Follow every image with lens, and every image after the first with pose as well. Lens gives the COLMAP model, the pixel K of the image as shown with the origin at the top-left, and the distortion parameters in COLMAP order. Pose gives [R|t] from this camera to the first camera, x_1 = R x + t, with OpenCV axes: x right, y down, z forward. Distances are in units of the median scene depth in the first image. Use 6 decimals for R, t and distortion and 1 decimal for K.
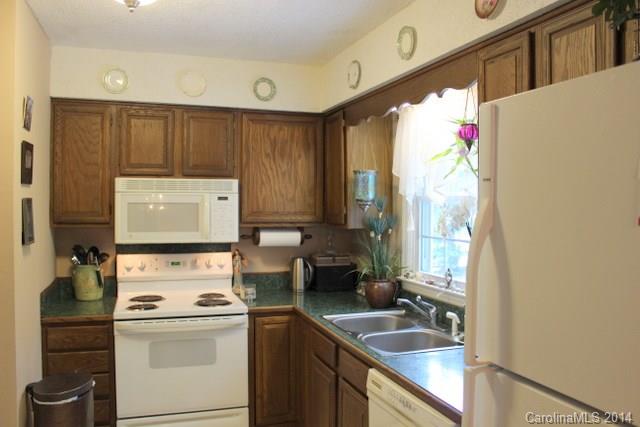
lens RADIAL K [[524.9, 0, 320.0], [0, 524.9, 213.5], [0, 0, 1]] dist [-0.087141, 0.003853]
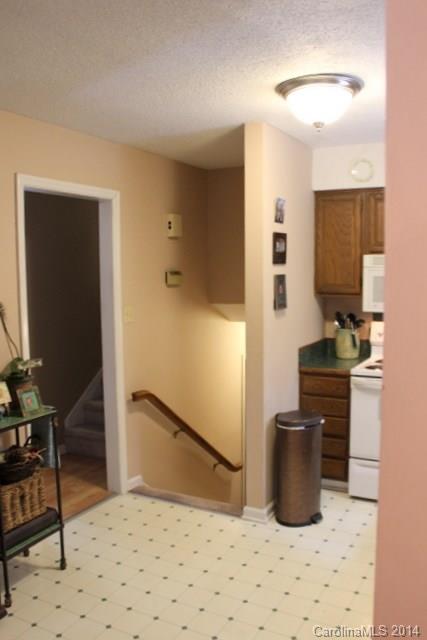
lens RADIAL K [[545.0, 0, 213.5], [0, 545.0, 320.0], [0, 0, 1]] dist [-0.121687, 0.002109]
pose [[0.684511, 0.051527, -0.727179, 0.263499], [-0.000086, 0.997505, 0.070601, -0.009320], [0.729002, -0.048264, 0.682808, -0.077229]]
